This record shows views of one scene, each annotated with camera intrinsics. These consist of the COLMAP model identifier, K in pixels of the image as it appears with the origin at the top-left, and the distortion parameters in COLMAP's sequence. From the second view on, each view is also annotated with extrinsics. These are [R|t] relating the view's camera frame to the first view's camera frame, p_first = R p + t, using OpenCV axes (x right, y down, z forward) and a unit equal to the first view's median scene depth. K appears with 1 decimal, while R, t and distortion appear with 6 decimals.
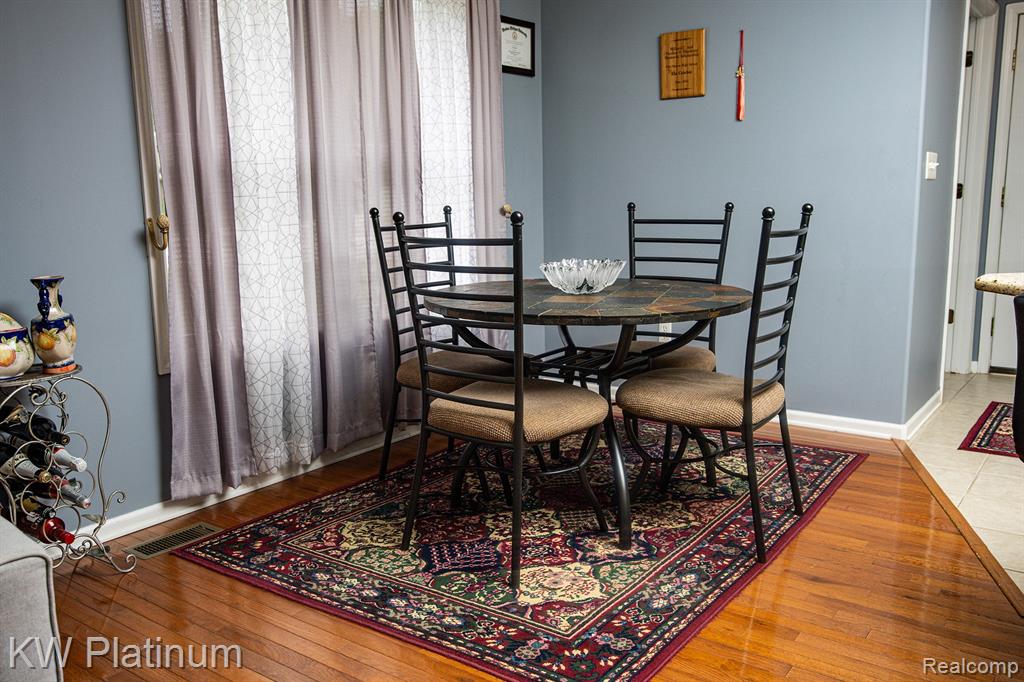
lens RADIAL K [[905.3, 0, 509.3], [0, 905.3, 347.6], [0, 0, 1]] dist [-0.054443, 0.004948]
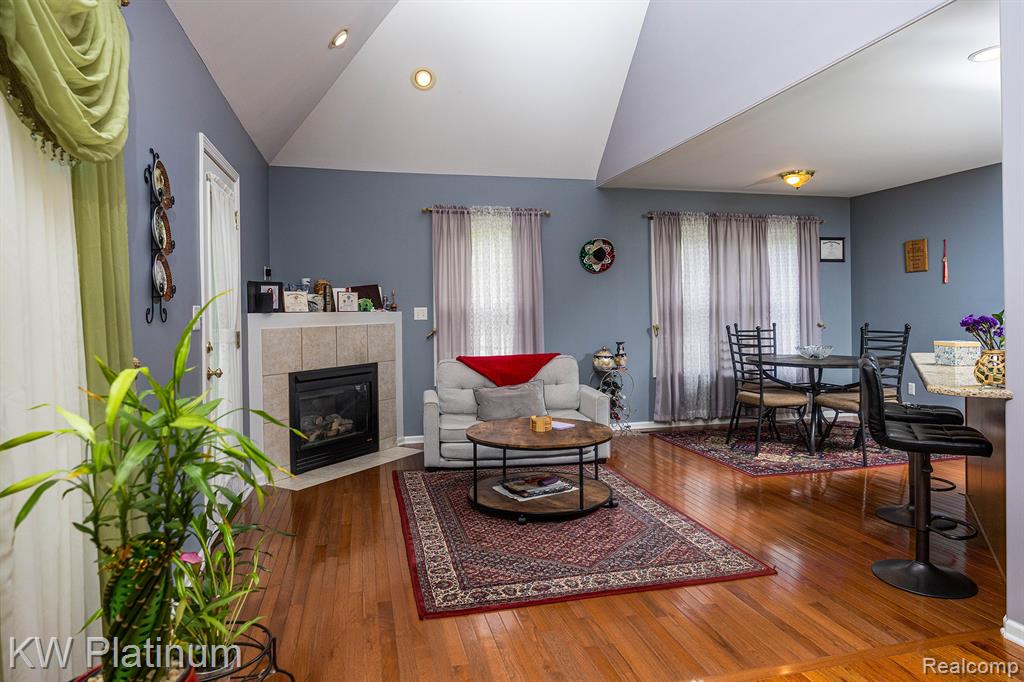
lens RADIAL K [[607.4, 0, 516.1], [0, 607.4, 317.9], [0, 0, 1]] dist [-0.000218, 0.002206]
pose [[0.778552, 0.018824, -0.627298, 0.512712], [-0.111890, 0.987699, -0.109230, 0.106181], [0.617525, 0.155230, 0.771081, -0.859693]]
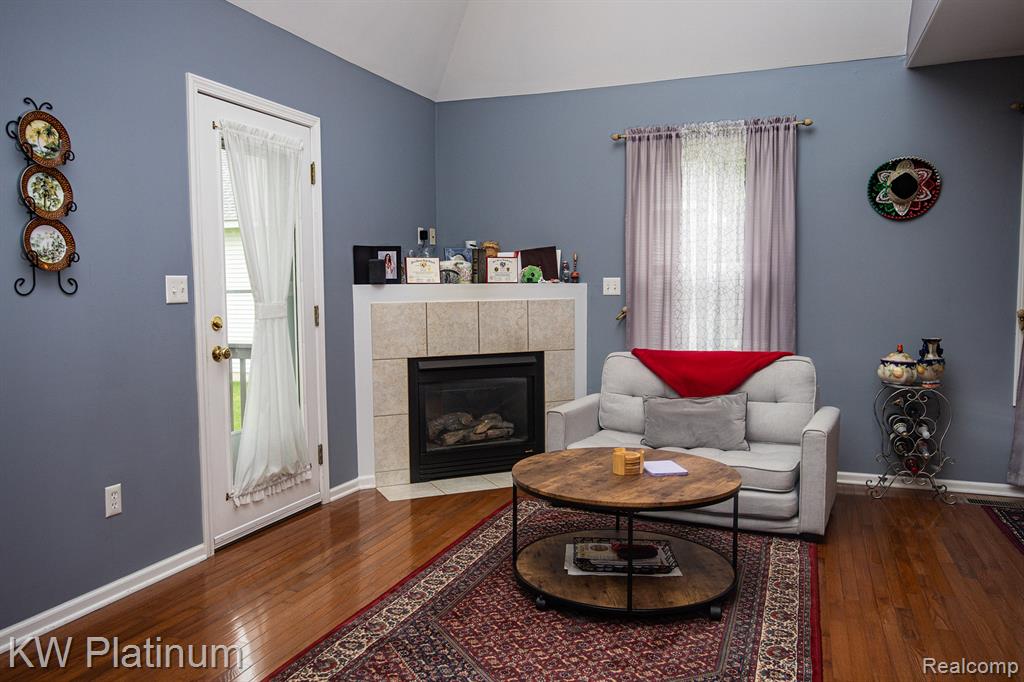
lens RADIAL K [[767.6, 0, 515.6], [0, 767.6, 341.2], [0, 0, 1]] dist [-0.002123, 0.000628]
pose [[0.281768, 0.087220, -0.955510, 0.673784], [-0.165123, 0.985410, 0.041257, 0.006592], [0.945167, 0.146152, 0.292059, -0.281930]]
